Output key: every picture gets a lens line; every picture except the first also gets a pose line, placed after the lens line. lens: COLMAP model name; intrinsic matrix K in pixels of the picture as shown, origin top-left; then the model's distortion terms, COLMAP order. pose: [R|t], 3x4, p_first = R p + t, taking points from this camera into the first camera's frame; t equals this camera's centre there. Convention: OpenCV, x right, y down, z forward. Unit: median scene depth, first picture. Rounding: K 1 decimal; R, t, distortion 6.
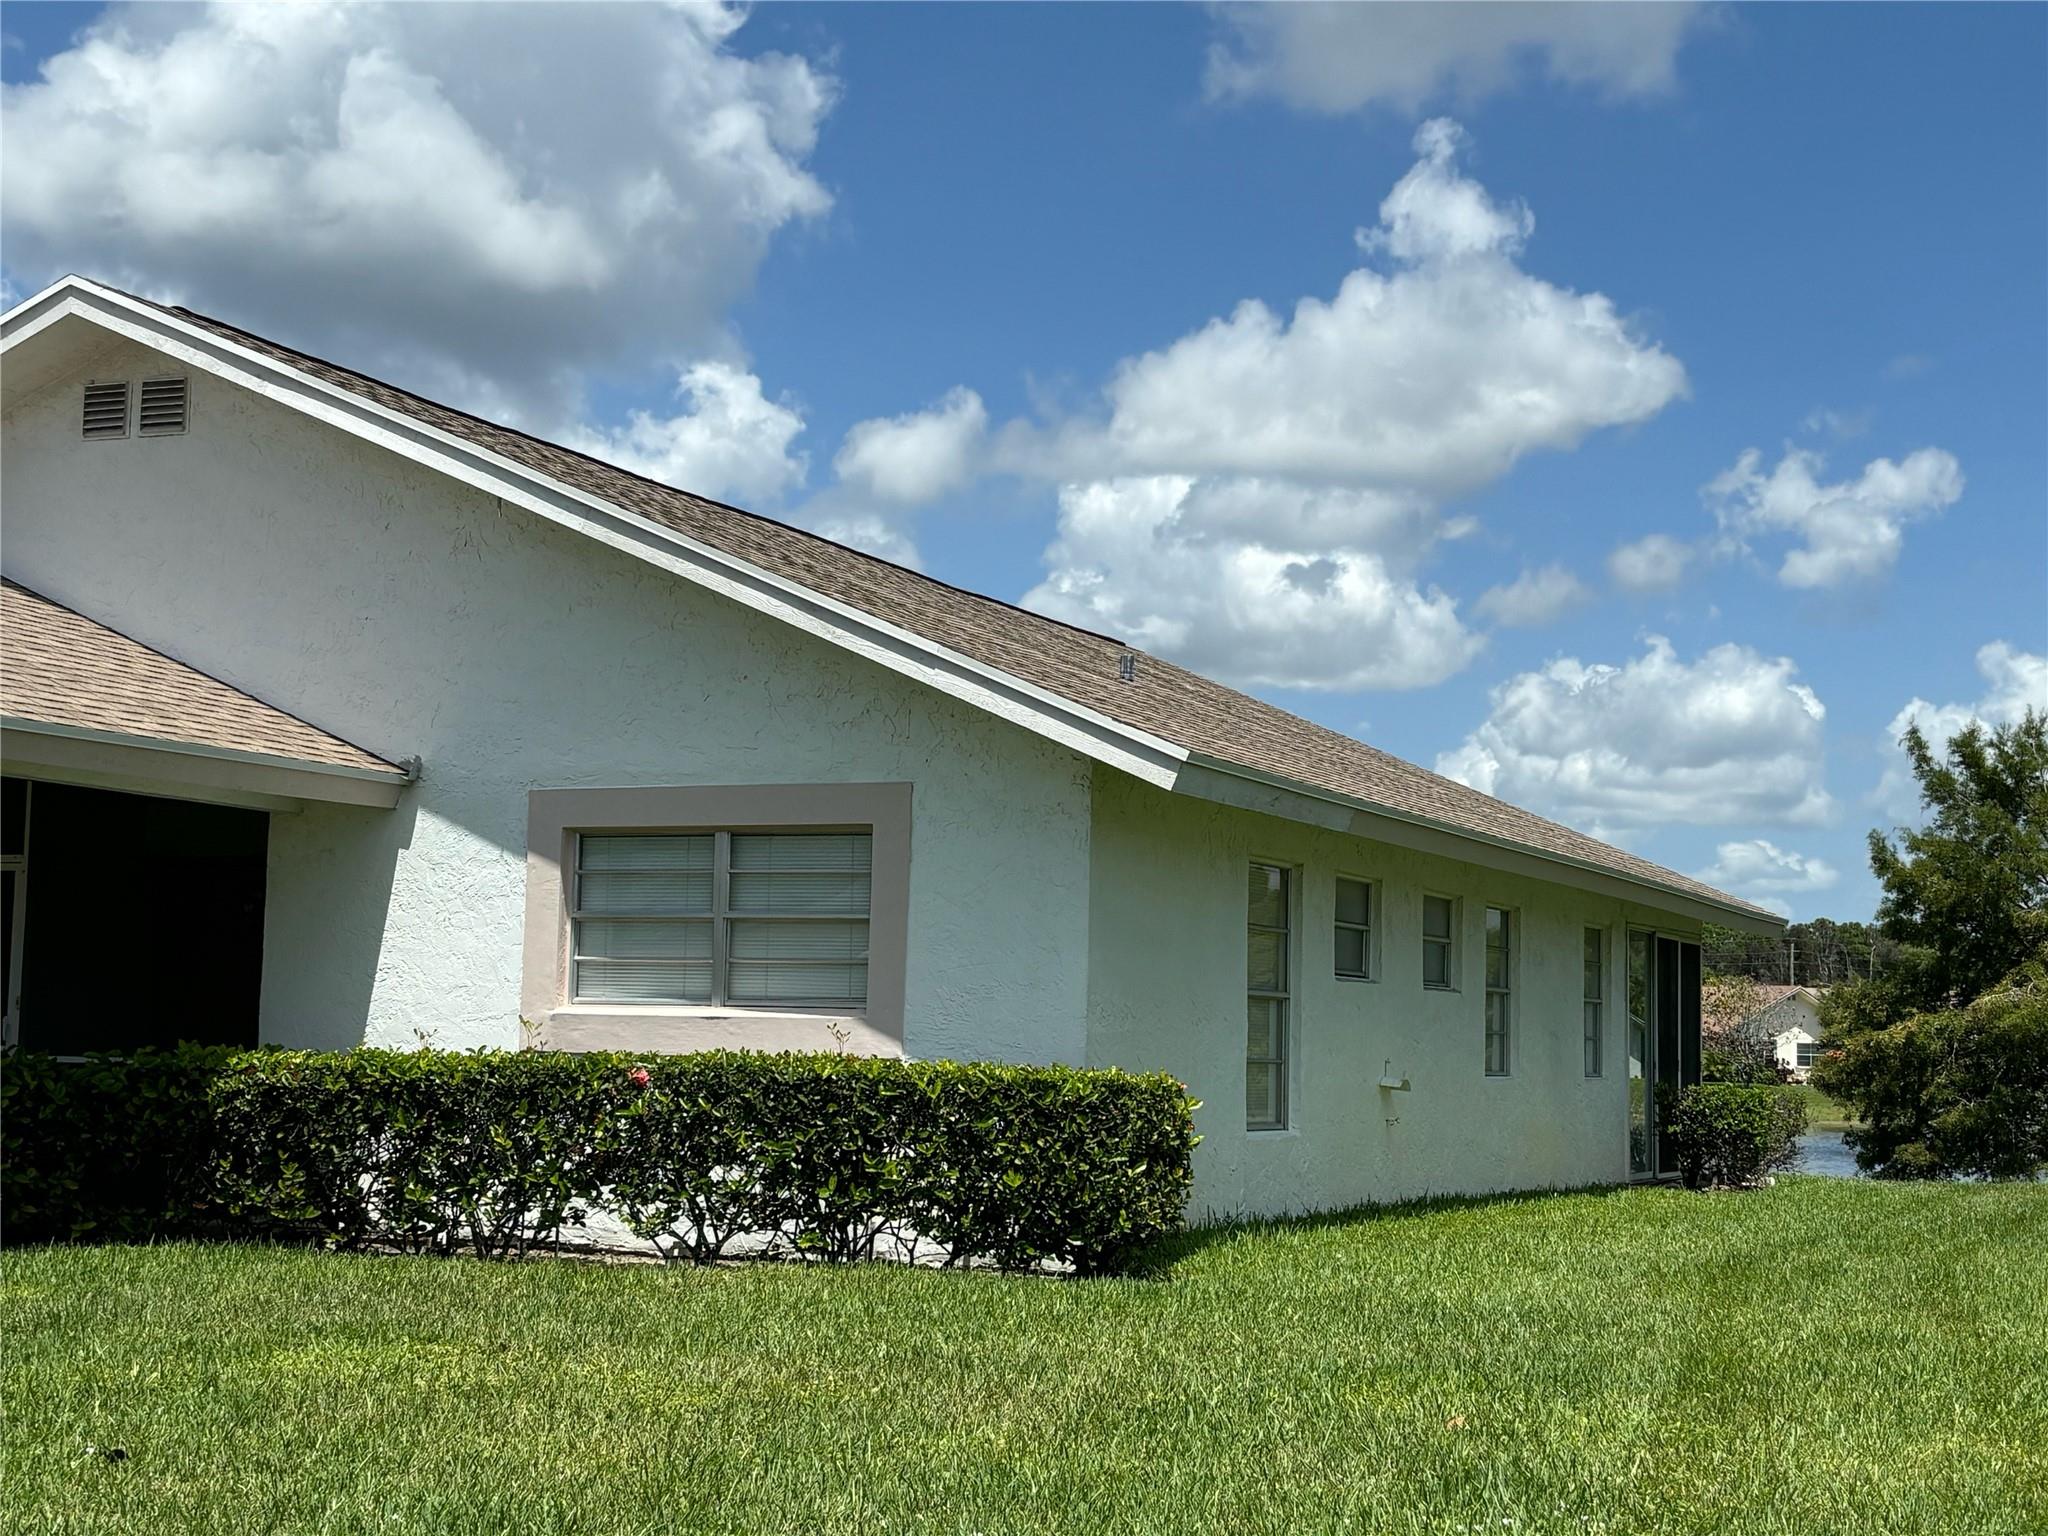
lens RADIAL K [[2891.8, 0, 1024.0], [0, 2891.8, 768.0], [0, 0, 1]] dist [0.171109, -0.552208]
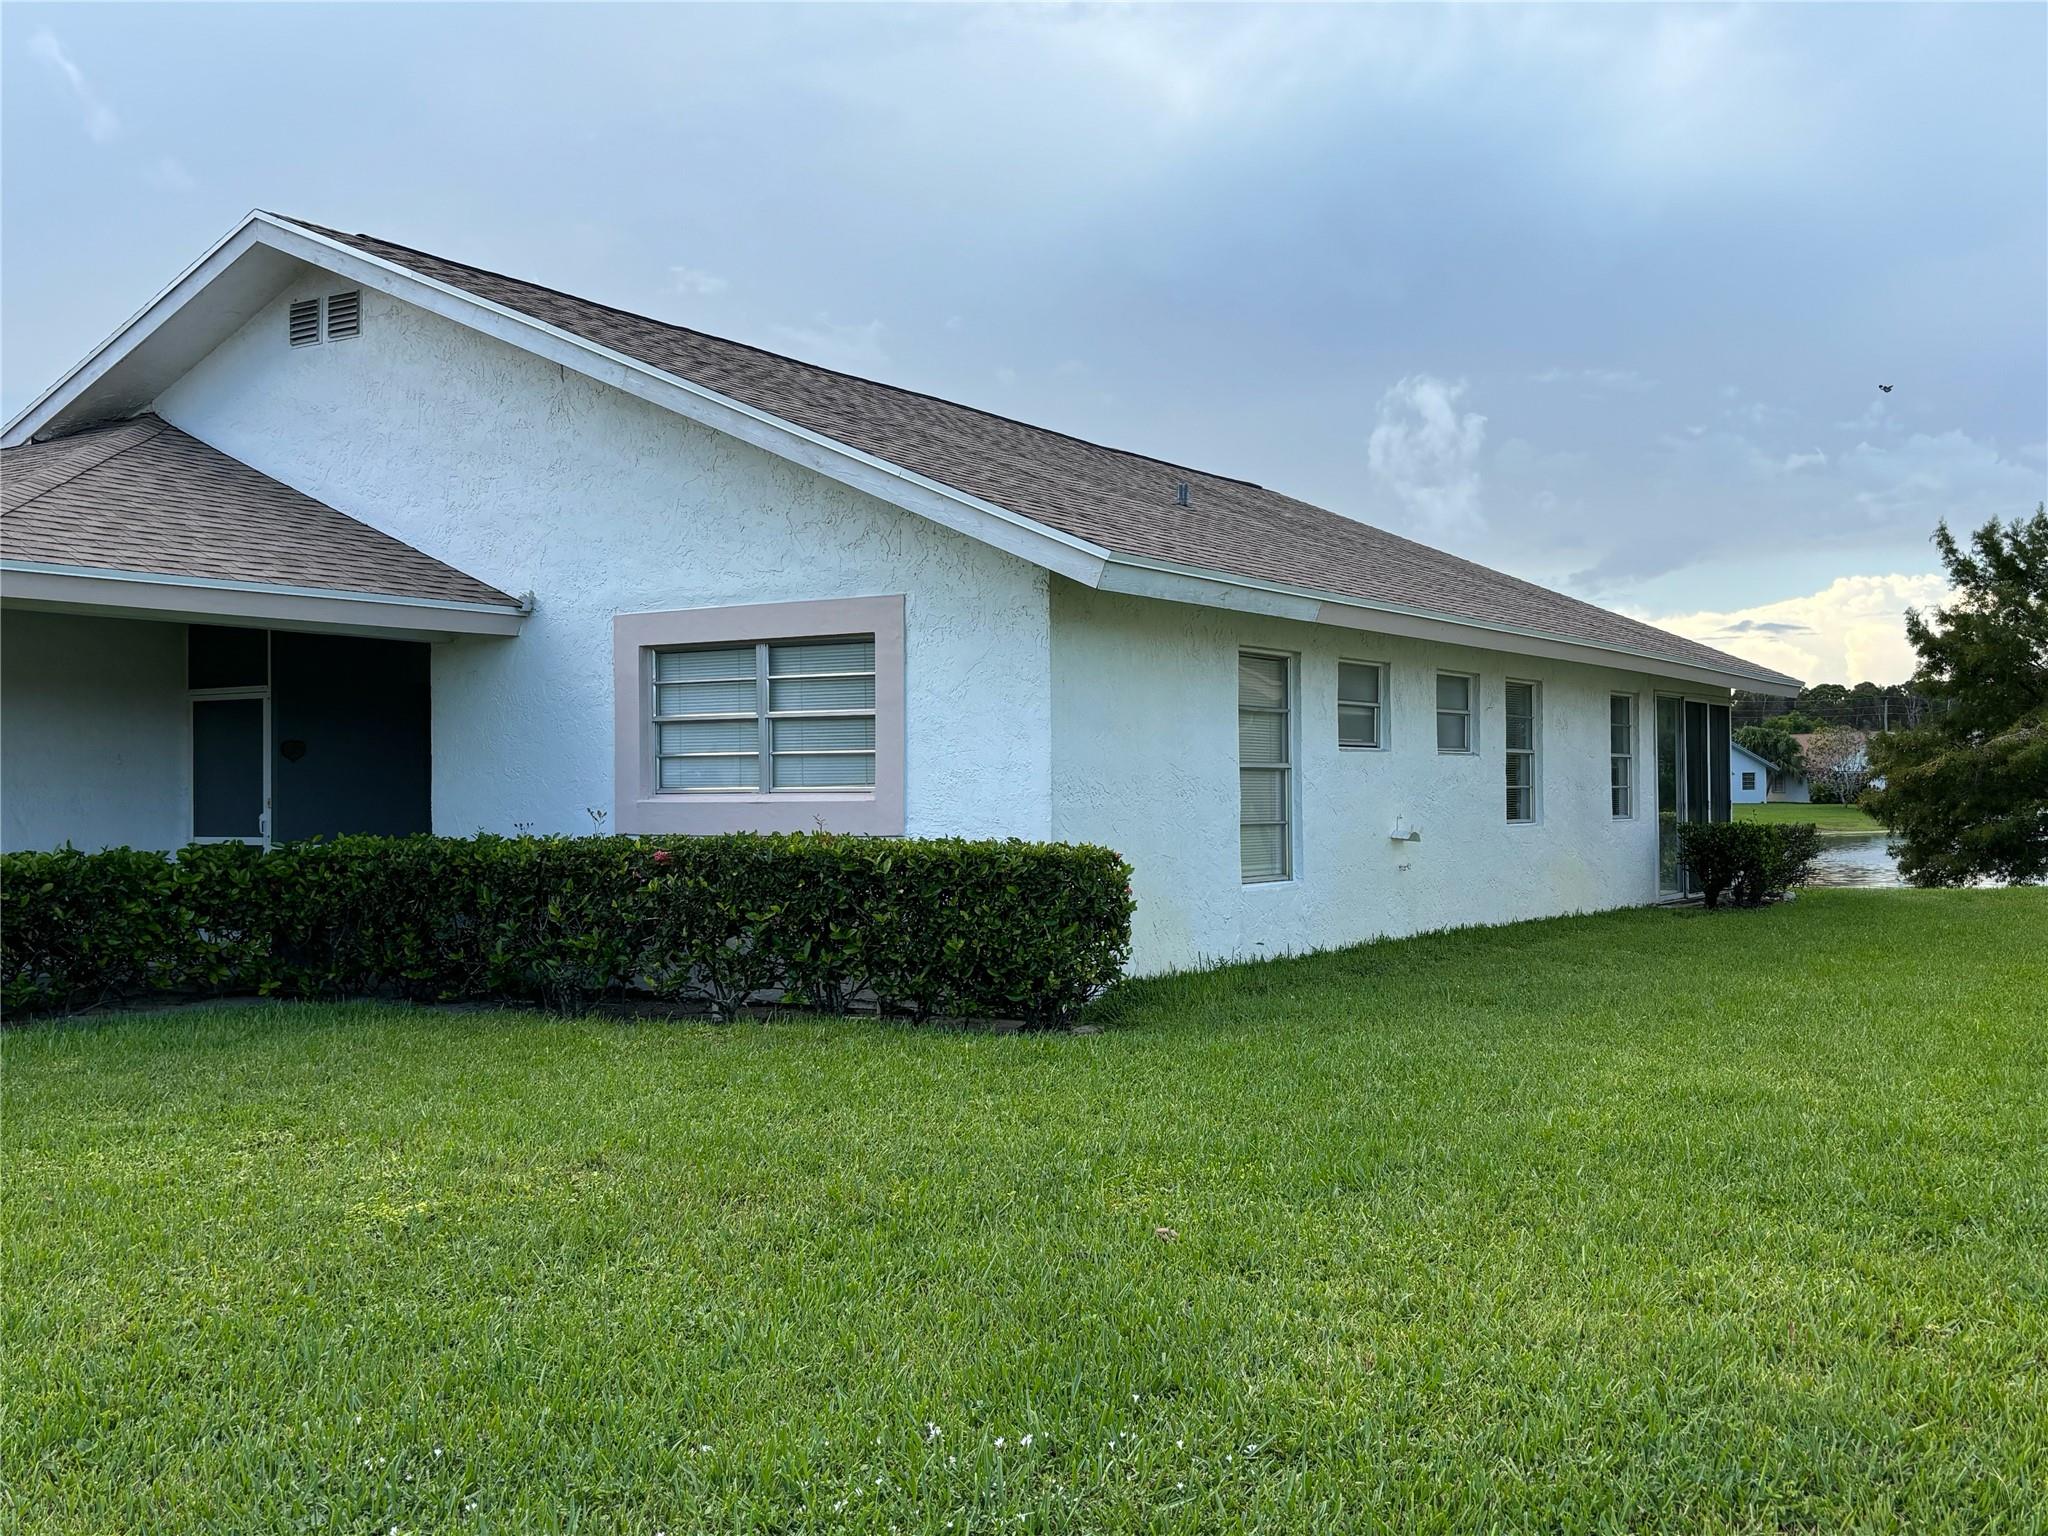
lens RADIAL K [[2053.5, 0, 1024.0], [0, 2053.5, 768.0], [0, 0, 1]] dist [0.009610, 0.016559]
pose [[0.989176, -0.032497, -0.143092, 0.103859], [0.043966, 0.996005, 0.077731, 0.010728], [0.139994, -0.083180, 0.986652, 0.173592]]
